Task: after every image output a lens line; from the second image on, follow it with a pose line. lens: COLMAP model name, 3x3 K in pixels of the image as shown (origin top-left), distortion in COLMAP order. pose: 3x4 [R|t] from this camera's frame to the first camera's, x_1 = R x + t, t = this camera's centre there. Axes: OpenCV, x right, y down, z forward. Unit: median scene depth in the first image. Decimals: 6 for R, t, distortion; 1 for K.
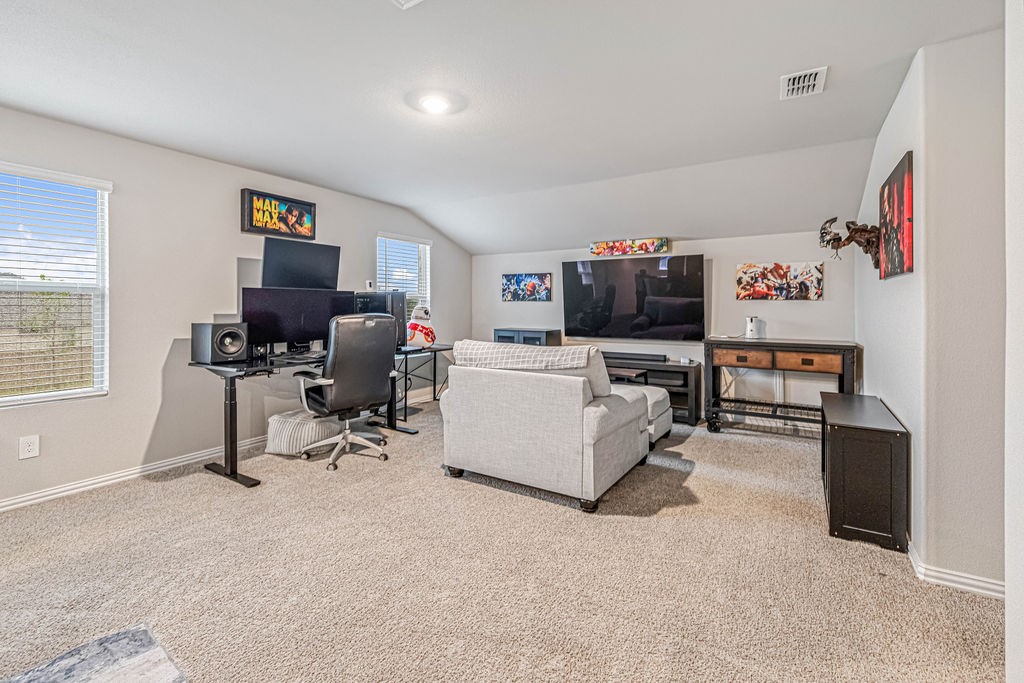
lens RADIAL K [[453.5, 0, 523.7], [0, 453.5, 309.0], [0, 0, 1]] dist [-0.002567, 0.000073]
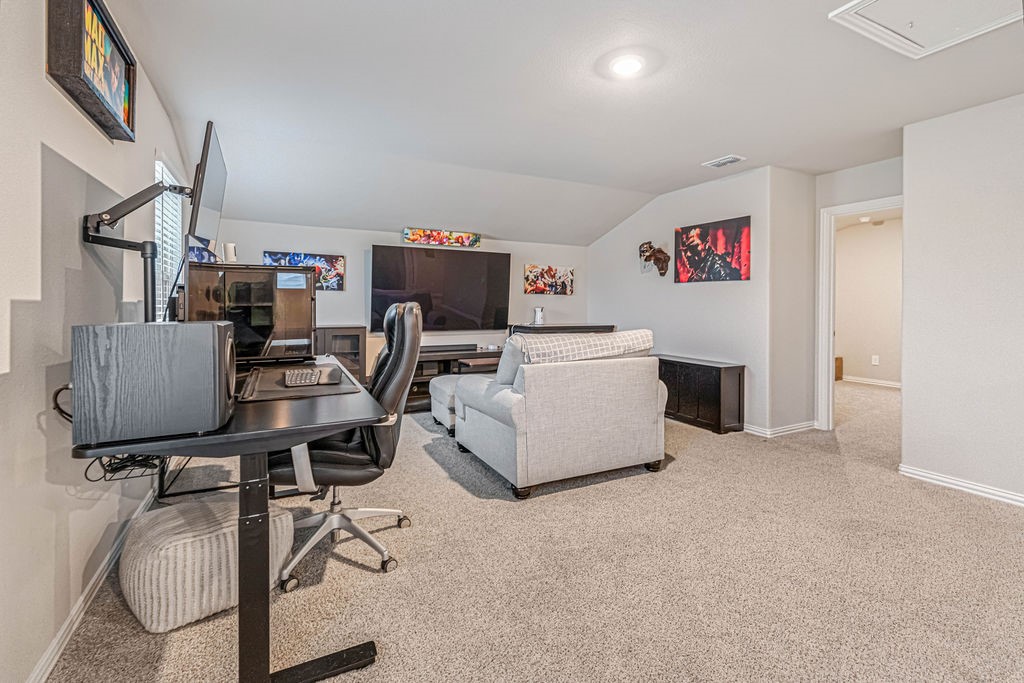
lens RADIAL K [[453.5, 0, 507.6], [0, 453.5, 305.8], [0, 0, 1]] dist [-0.002567, 0.000073]
pose [[0.520436, -0.001031, 0.853900, -0.615532], [-0.000412, 0.999999, 0.001458, 0.011377], [-0.853901, -0.001111, 0.520435, 0.417569]]
